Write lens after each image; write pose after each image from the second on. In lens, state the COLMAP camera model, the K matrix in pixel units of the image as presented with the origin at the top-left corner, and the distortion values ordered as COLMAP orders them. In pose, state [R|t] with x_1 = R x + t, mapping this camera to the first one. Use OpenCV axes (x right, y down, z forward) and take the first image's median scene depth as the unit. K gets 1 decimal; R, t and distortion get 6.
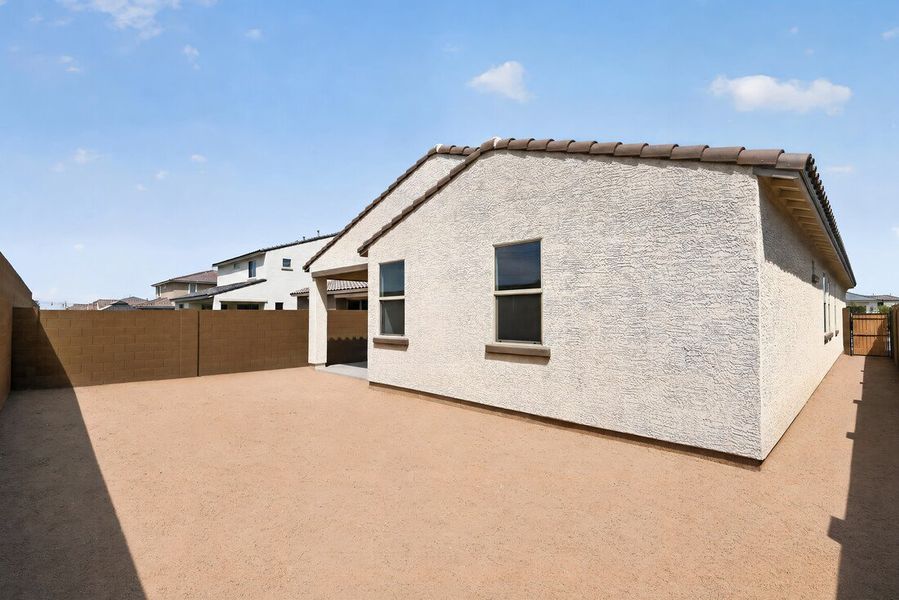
lens RADIAL K [[429.8, 0, 451.2], [0, 429.8, 312.7], [0, 0, 1]] dist [0.000627, -0.000205]
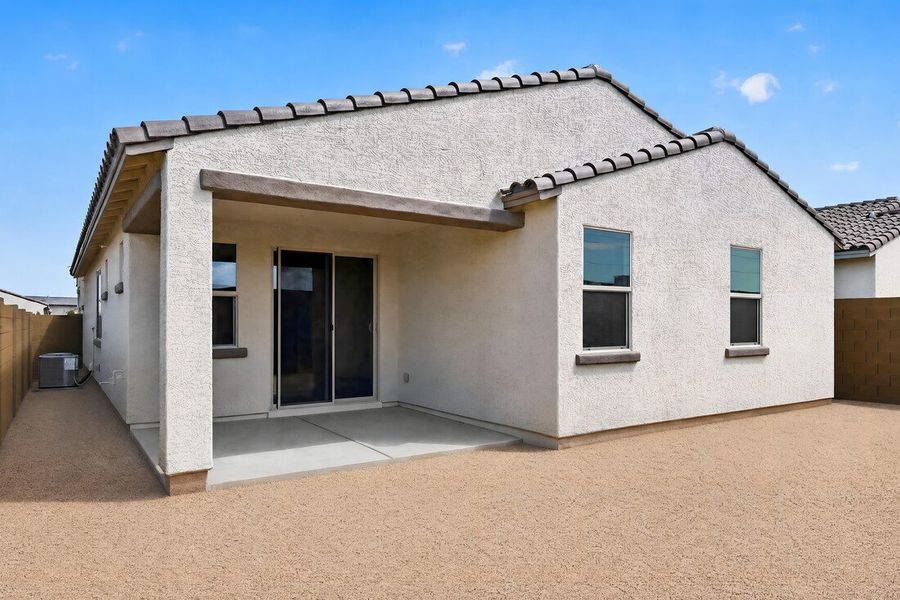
lens RADIAL K [[589.5, 0, 450.5], [0, 589.5, 319.6], [0, 0, 1]] dist [-0.003017, -0.000748]
pose [[0.175387, -0.007184, 0.984473, -1.084390], [-0.017244, 0.999798, 0.010368, 0.006285], [-0.984349, -0.018795, 0.175227, 1.154232]]
